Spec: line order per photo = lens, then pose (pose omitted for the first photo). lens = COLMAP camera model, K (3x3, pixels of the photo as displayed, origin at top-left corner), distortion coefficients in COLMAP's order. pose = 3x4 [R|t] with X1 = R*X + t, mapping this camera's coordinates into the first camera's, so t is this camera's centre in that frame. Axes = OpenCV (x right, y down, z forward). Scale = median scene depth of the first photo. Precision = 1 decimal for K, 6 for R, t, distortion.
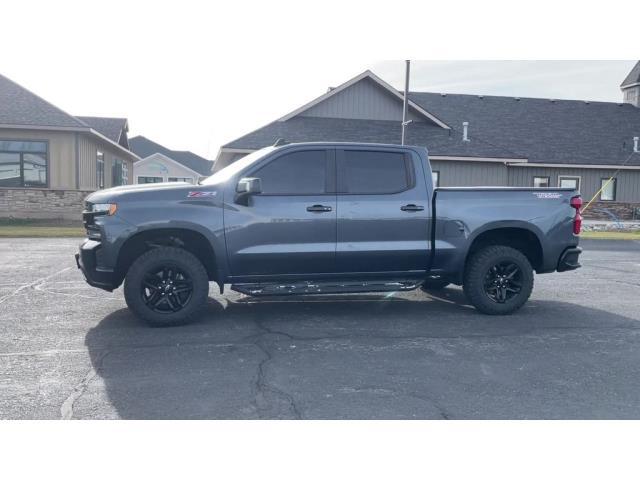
lens RADIAL K [[566.6, 0, 320.0], [0, 566.6, 240.0], [0, 0, 1]] dist [0.117334, -0.162569]
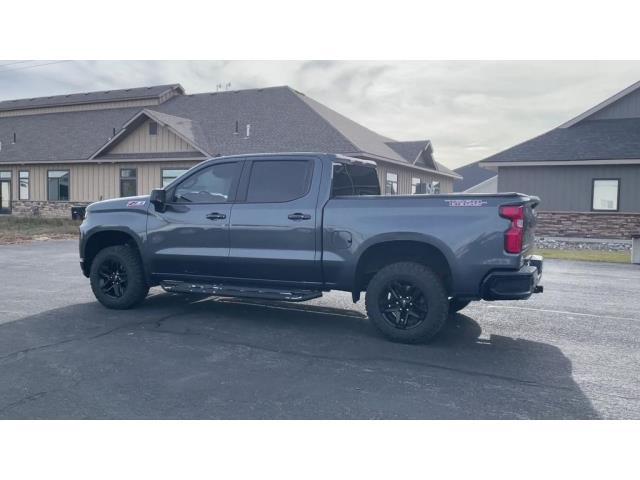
lens RADIAL K [[566.6, 0, 320.0], [0, 566.6, 240.0], [0, 0, 1]] dist [0.117334, -0.162569]
pose [[0.776221, 0.029958, -0.629748, 0.784751], [-0.050520, 0.998614, -0.014765, -0.003709], [0.628433, 0.043276, 0.776659, 0.266908]]
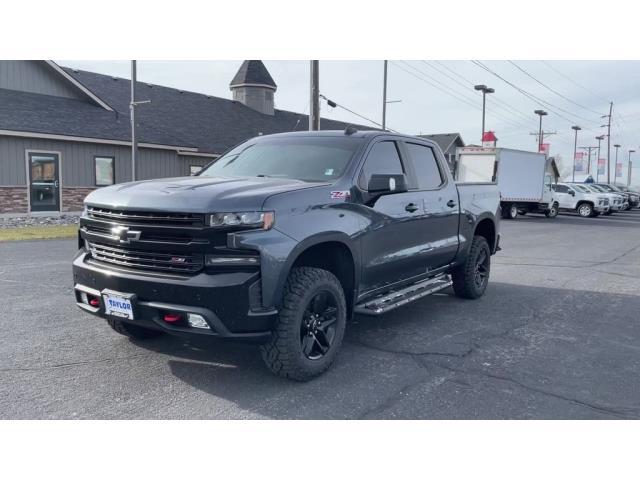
lens RADIAL K [[566.6, 0, 320.0], [0, 566.6, 240.0], [0, 0, 1]] dist [0.117334, -0.162569]
pose [[0.732118, -0.074314, 0.677112, -0.669957], [0.058118, 0.997221, 0.046607, -0.051134], [-0.678694, 0.005231, 0.734403, 0.415374]]
